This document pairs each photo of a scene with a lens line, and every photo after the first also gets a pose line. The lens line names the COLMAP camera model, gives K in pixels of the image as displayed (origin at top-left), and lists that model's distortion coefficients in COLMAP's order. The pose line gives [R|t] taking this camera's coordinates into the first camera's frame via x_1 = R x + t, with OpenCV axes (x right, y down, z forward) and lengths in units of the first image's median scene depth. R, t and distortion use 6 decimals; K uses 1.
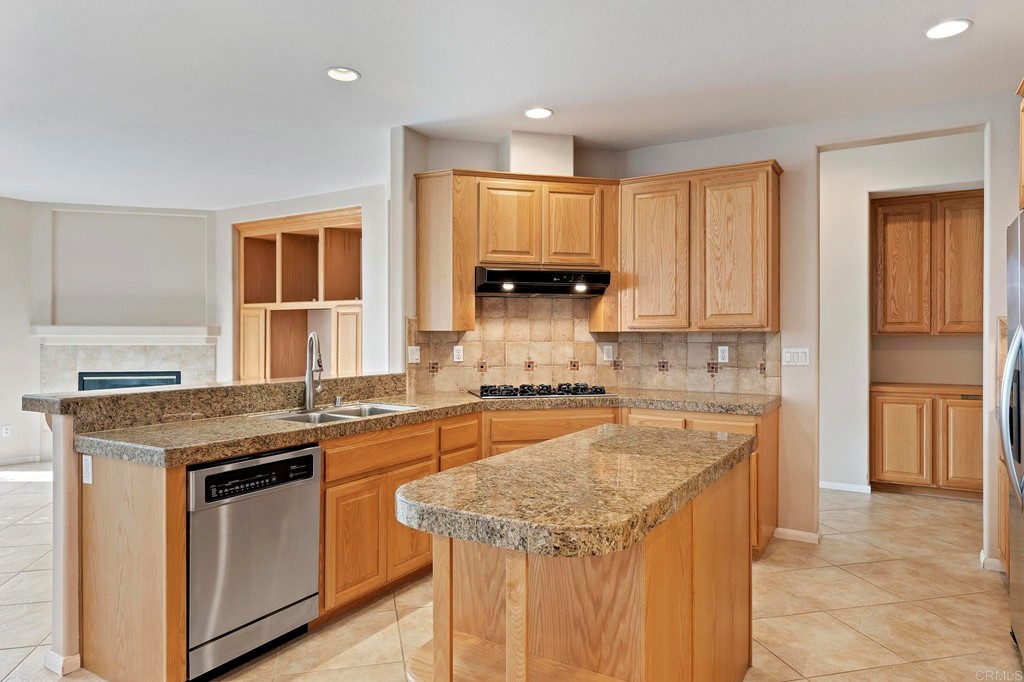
lens RADIAL K [[637.0, 0, 513.8], [0, 637.0, 339.2], [0, 0, 1]] dist [0.000690, -0.001868]
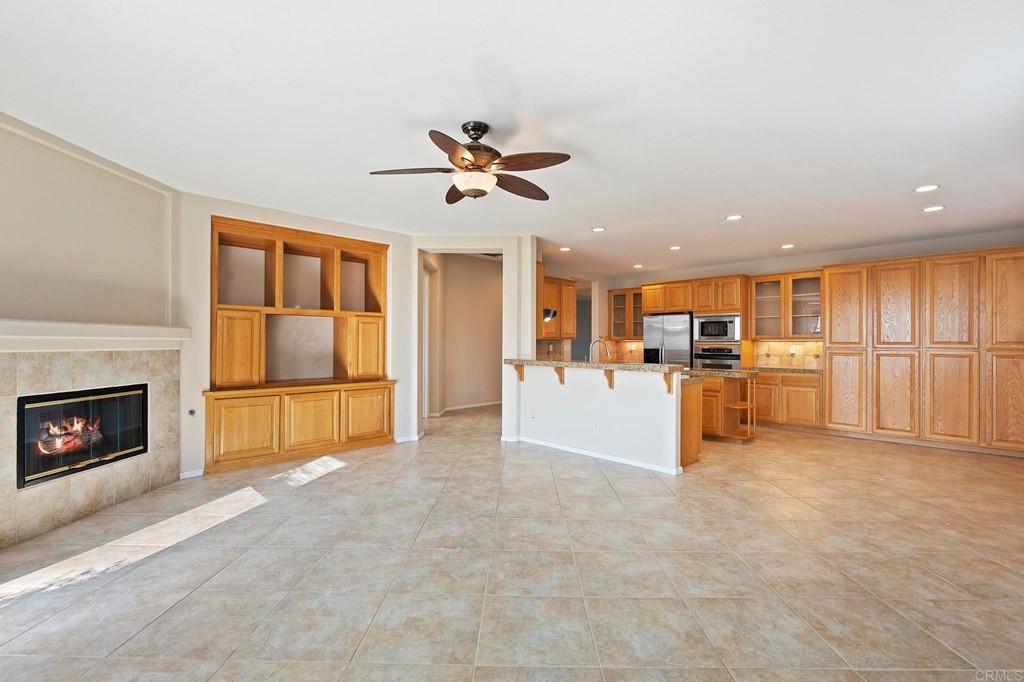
lens RADIAL K [[444.4, 0, 513.4], [0, 444.4, 337.5], [0, 0, 1]] dist [-0.014741, 0.000994]
pose [[0.259412, 0.009691, 0.965718, -1.411861], [0.000636, 0.999948, -0.010205, -0.000815], [-0.965766, 0.003262, 0.259393, 0.645162]]
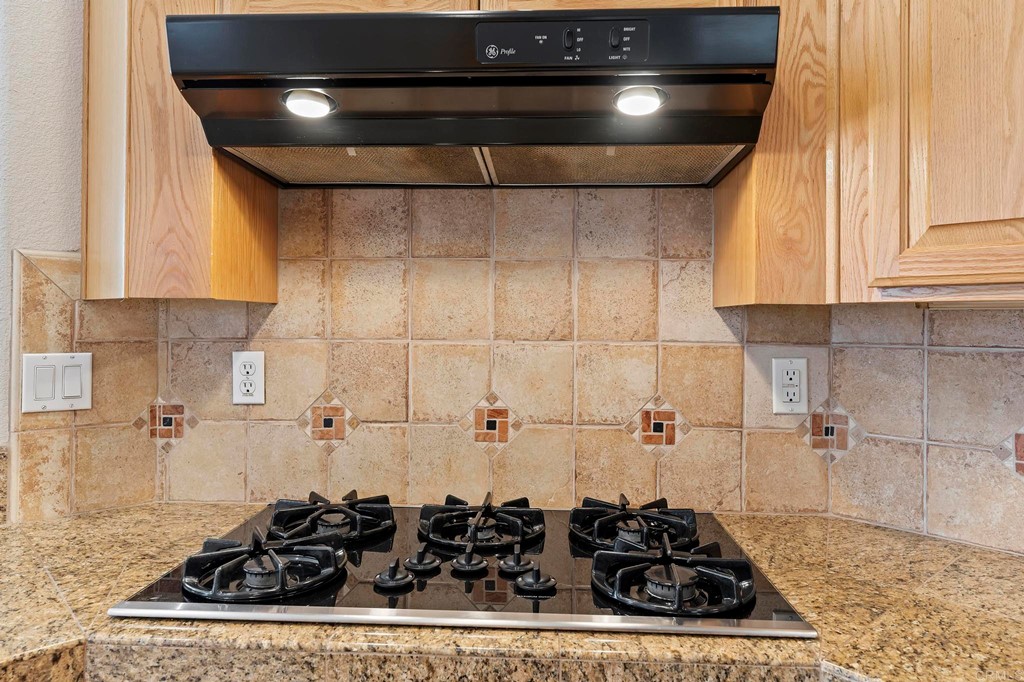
lens RADIAL K [[660.8, 0, 523.3], [0, 660.8, 315.0], [0, 0, 1]] dist [0.015215, -0.009582]
pose [[0.957213, 0.003281, -0.289366, 0.125169], [-0.008581, 0.999818, -0.017048, -0.002608], [0.289257, 0.018802, 0.957067, 0.717830]]
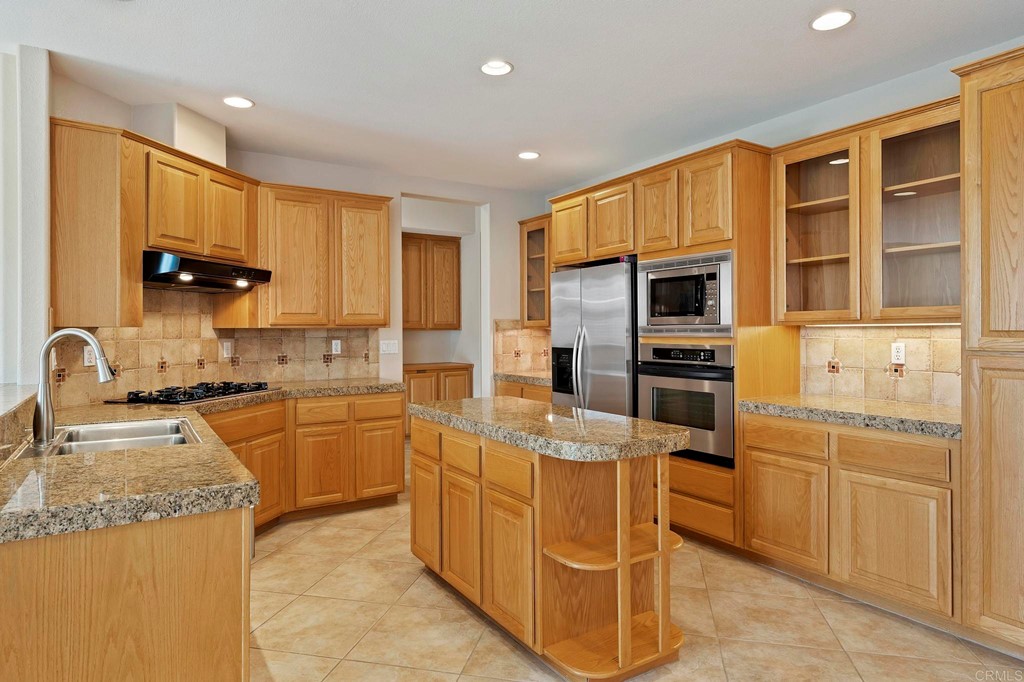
lens RADIAL K [[602.7, 0, 513.5], [0, 602.7, 325.3], [0, 0, 1]] dist [0.005331, -0.002789]
pose [[0.447273, 0.003771, 0.894390, -0.508641], [0.009378, 0.999916, -0.008906, -0.003584], [-0.894348, 0.012372, 0.447200, 0.188977]]
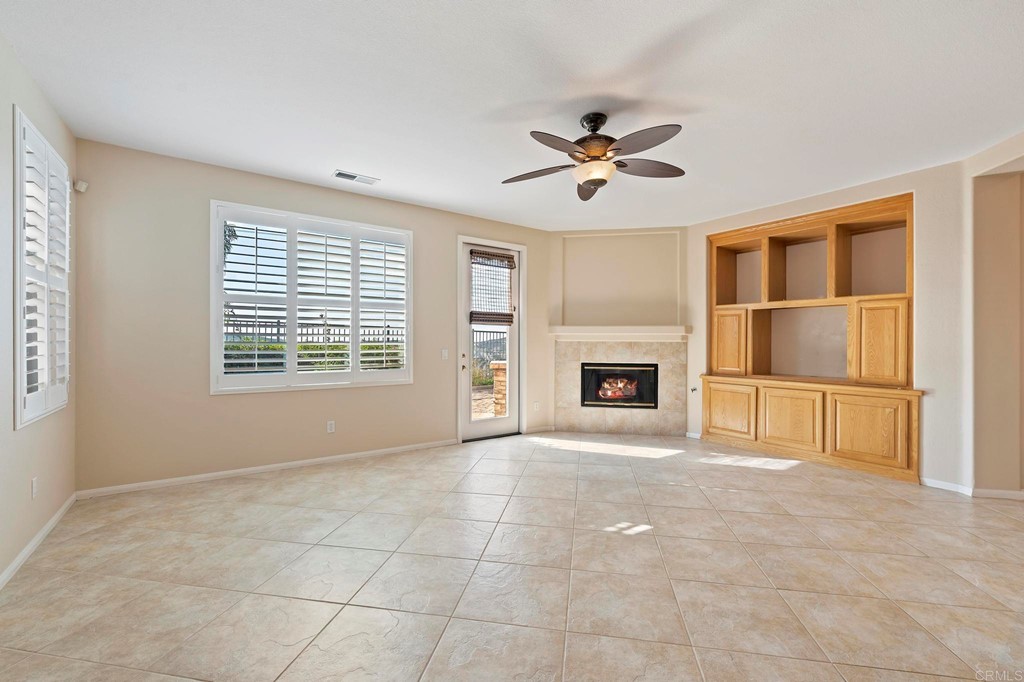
lens RADIAL K [[428.9, 0, 516.0], [0, 428.9, 342.3], [0, 0, 1]] dist [-0.000846, 0.000211]
pose [[0.913766, 0.002730, -0.406232, -0.668354], [-0.004097, 0.999988, -0.002495, 0.020155], [0.406221, 0.003944, 0.913766, 0.243621]]
